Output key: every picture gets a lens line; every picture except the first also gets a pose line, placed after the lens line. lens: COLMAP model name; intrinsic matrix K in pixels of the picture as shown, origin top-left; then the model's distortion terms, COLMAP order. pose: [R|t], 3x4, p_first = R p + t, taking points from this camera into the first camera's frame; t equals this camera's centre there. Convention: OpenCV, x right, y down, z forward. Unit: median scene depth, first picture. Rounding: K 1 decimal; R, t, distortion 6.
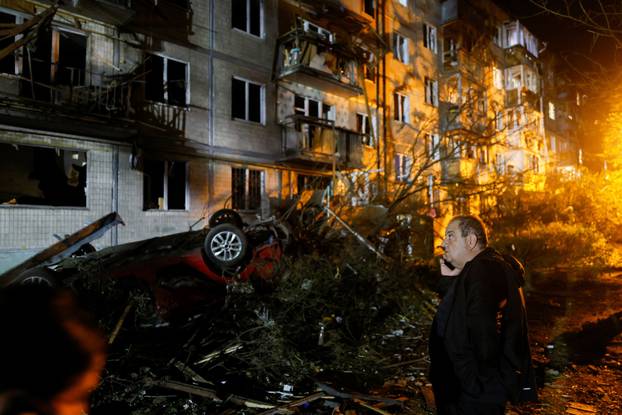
lens RADIAL K [[431.7, 0, 320.2], [0, 431.7, 209.1], [0, 0, 1]] dist [0.000198, 0.000455]
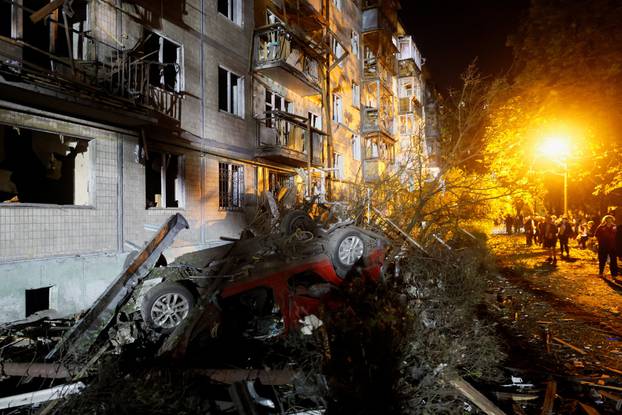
lens RADIAL K [[431.7, 0, 320.2], [0, 431.7, 209.1], [0, 0, 1]] dist [0.000198, 0.000455]
pose [[0.937490, 0.006733, 0.347947, -0.294228], [-0.014820, 0.999678, 0.020585, -0.015441], [-0.347696, -0.024455, 0.937288, 0.036160]]
